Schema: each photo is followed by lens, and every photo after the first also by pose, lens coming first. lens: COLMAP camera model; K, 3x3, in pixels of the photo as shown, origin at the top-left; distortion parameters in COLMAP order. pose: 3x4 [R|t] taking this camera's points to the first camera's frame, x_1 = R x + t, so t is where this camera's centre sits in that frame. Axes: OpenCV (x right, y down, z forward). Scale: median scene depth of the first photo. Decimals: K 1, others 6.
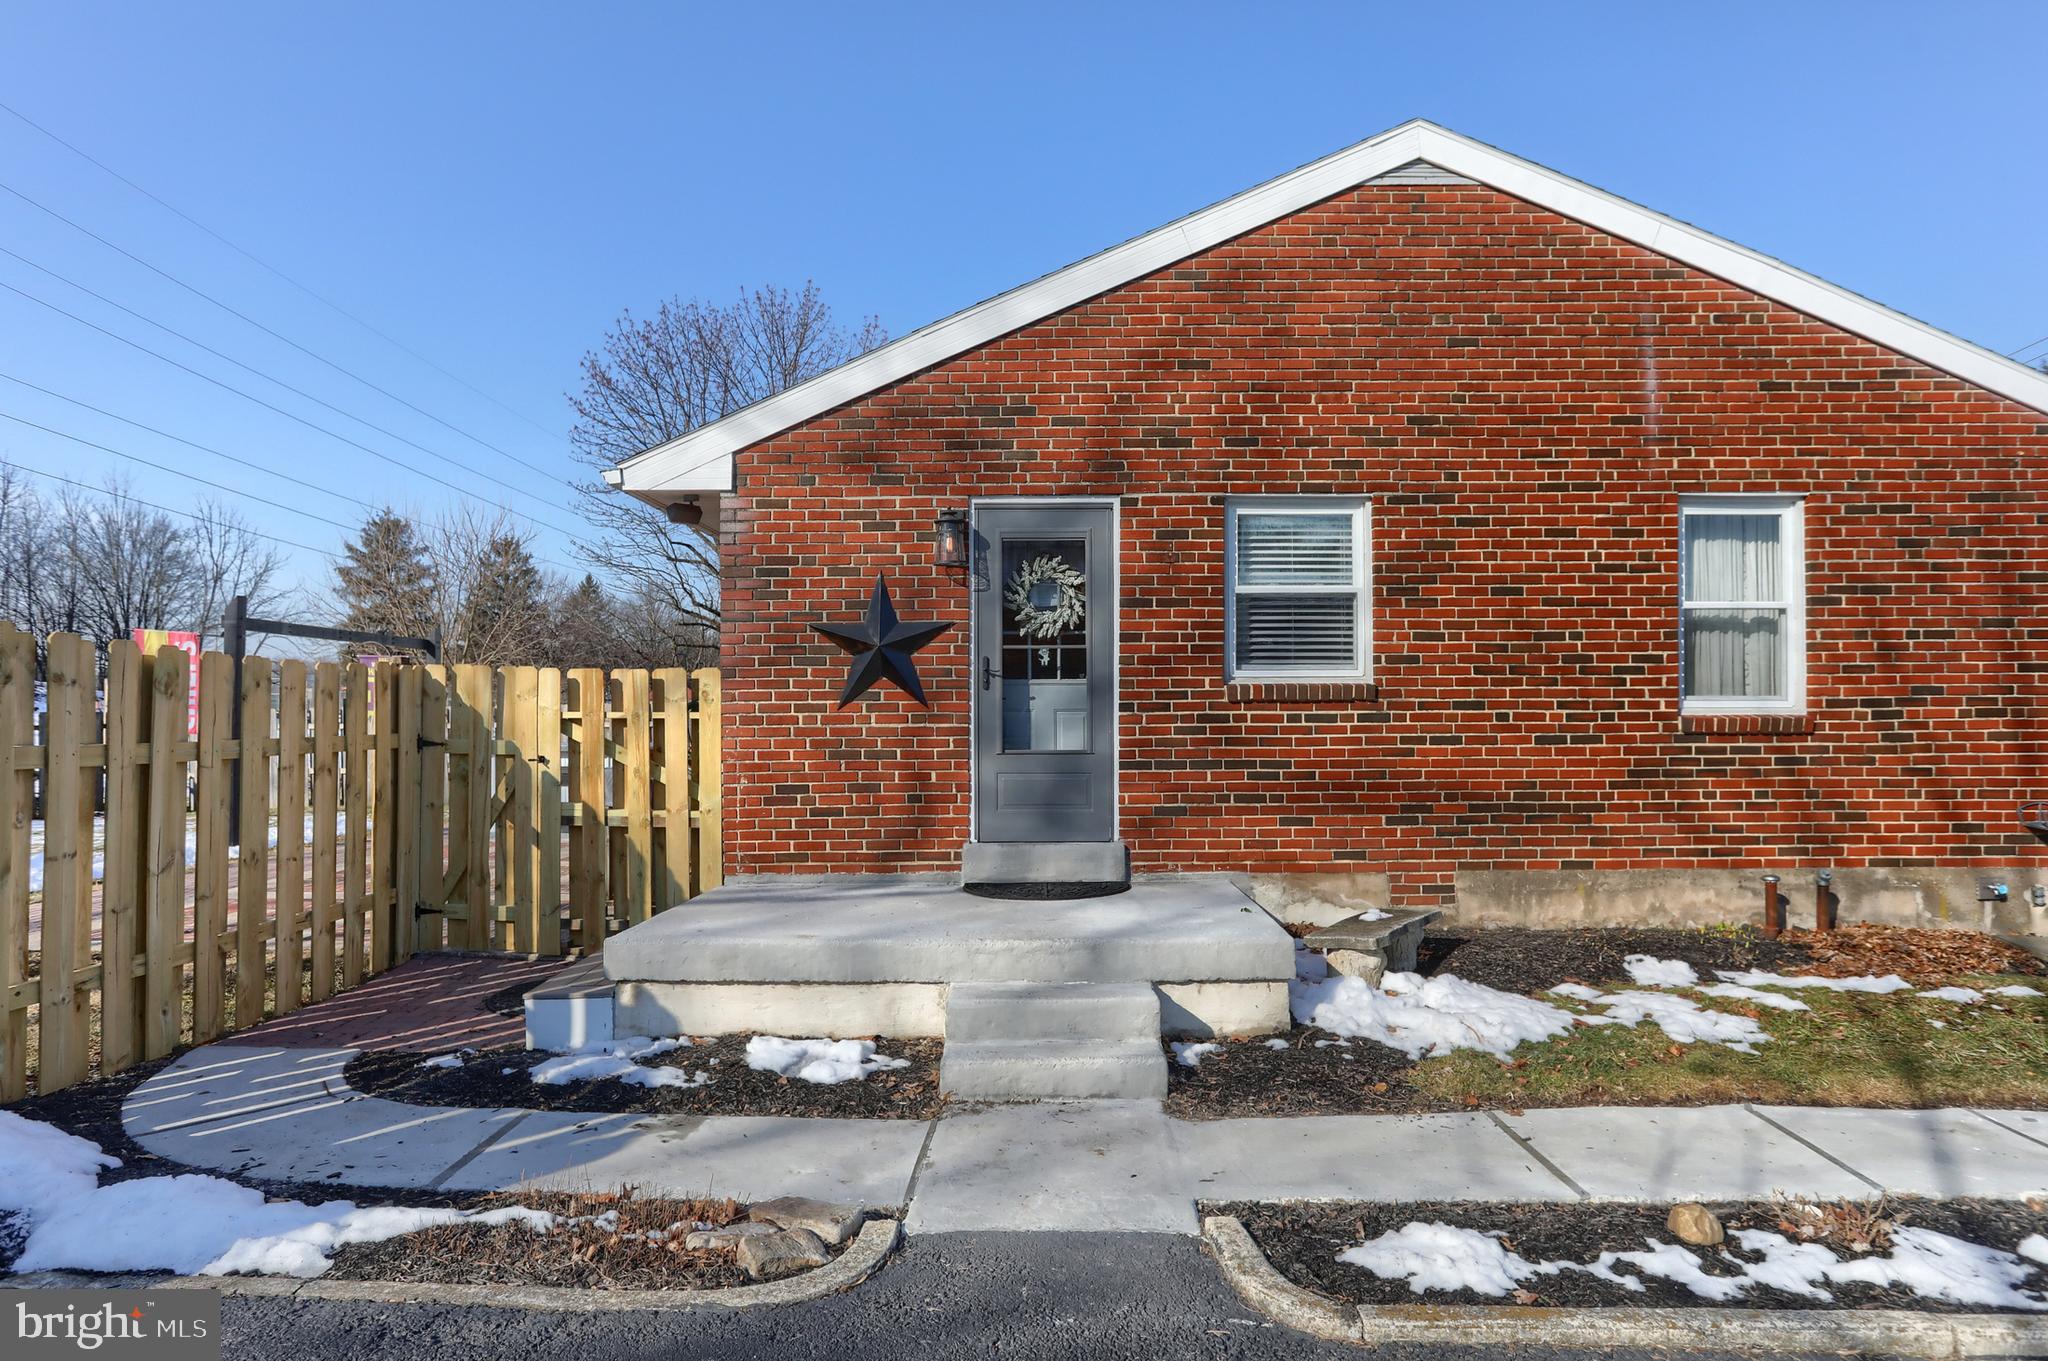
lens RADIAL K [[1171.5, 0, 1024.0], [0, 1171.5, 680.5], [0, 0, 1]] dist [0.000407, 0.001051]
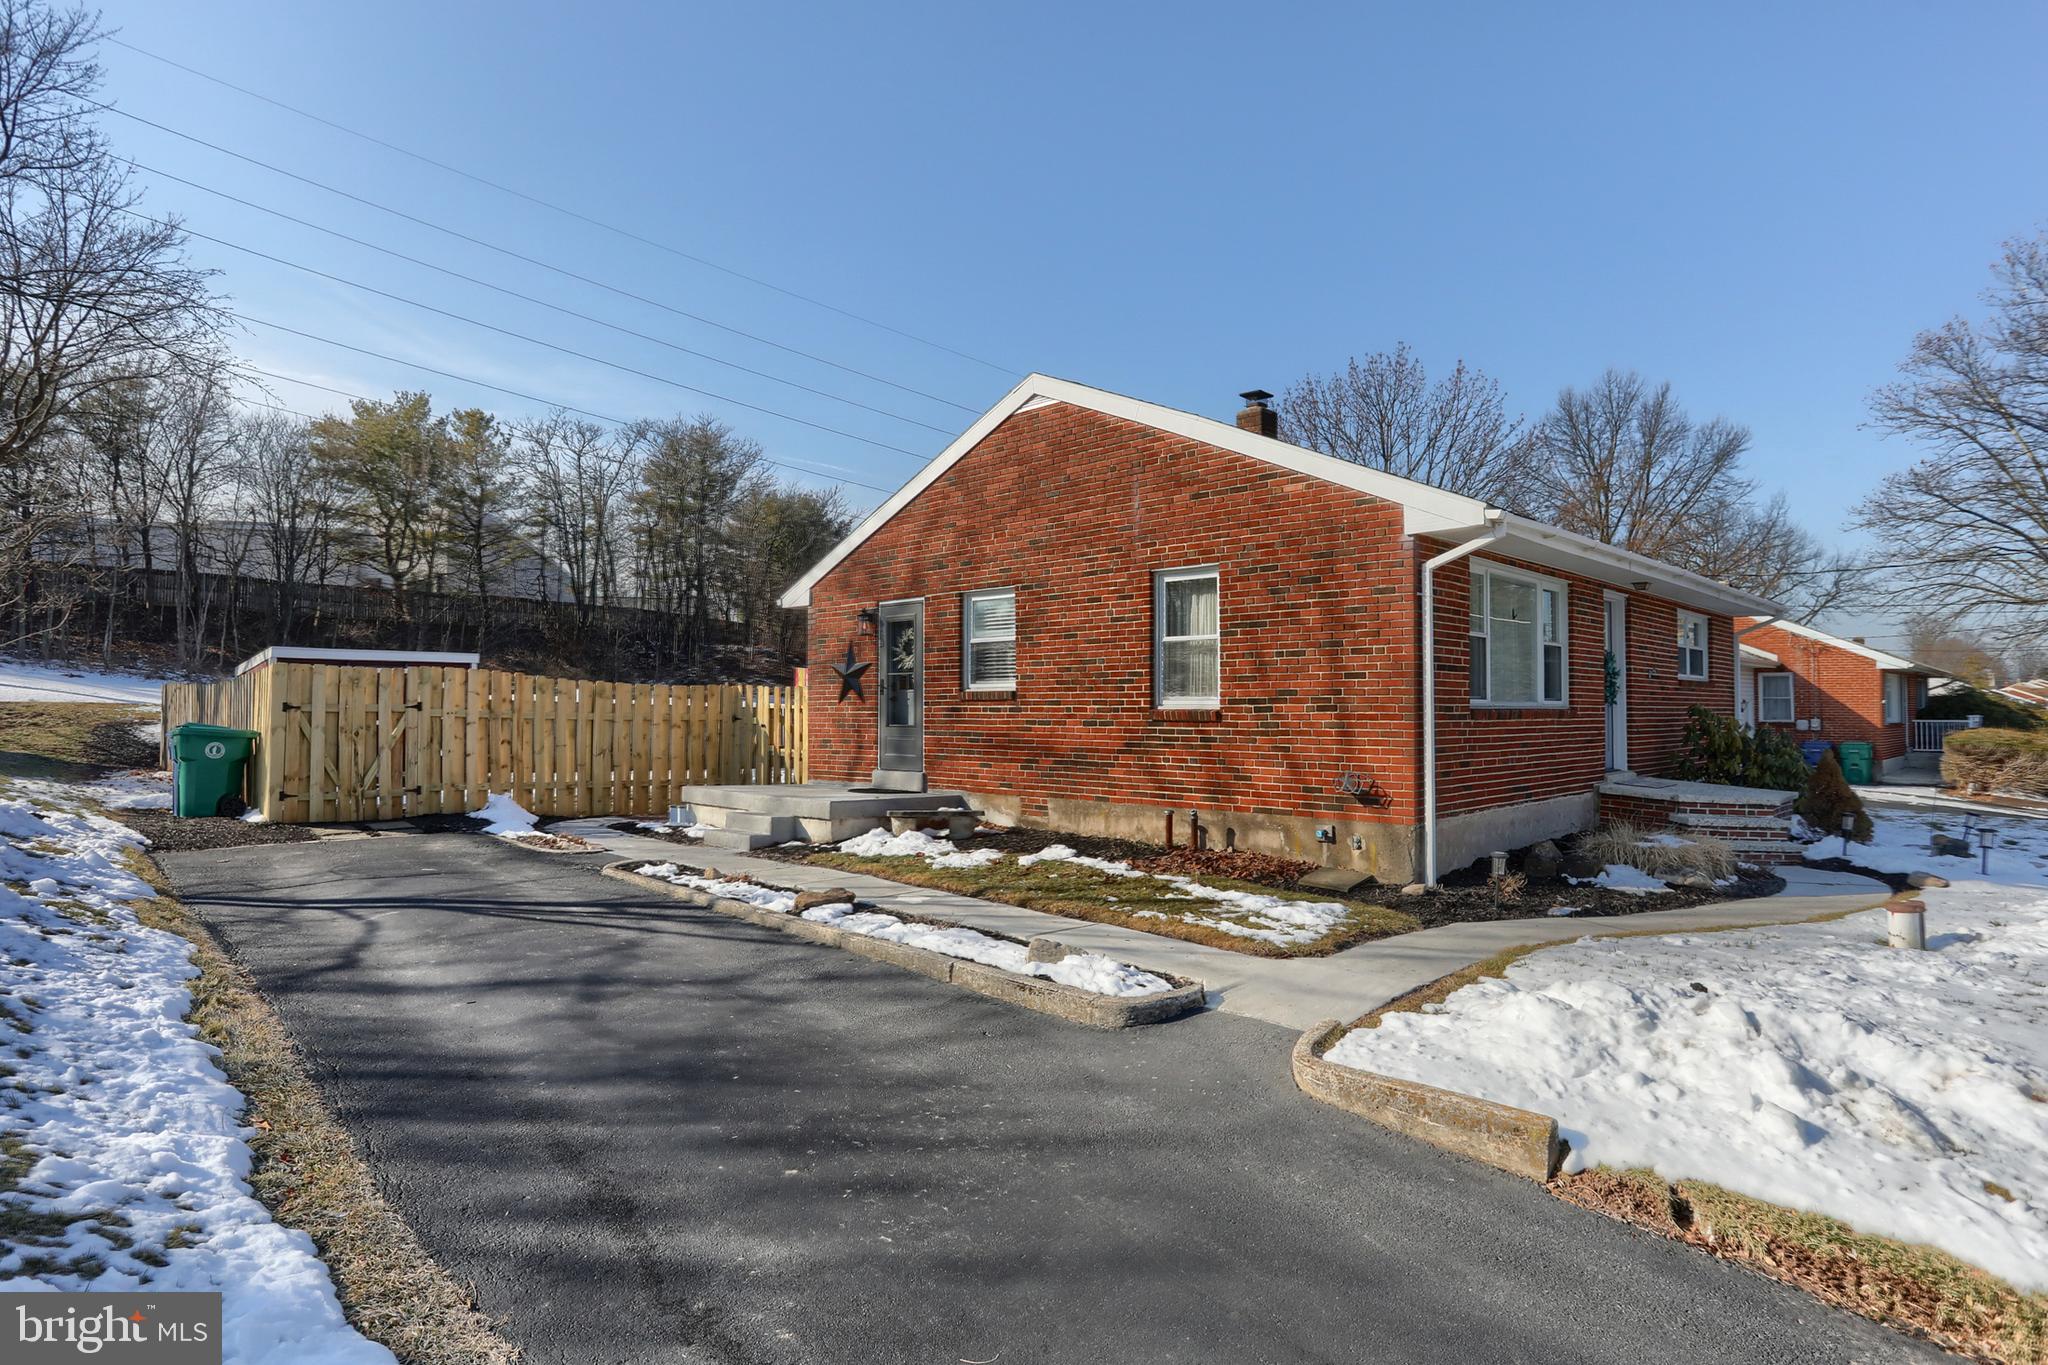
lens RADIAL K [[1085.6, 0, 1024.0], [0, 1085.6, 682.5], [0, 0, 1]] dist [0.000887, 0.000502]
pose [[0.712562, -0.012176, -0.701503, 1.474752], [0.001869, 0.999879, -0.015456, 0.015994], [0.701607, 0.009702, 0.712498, -0.176113]]
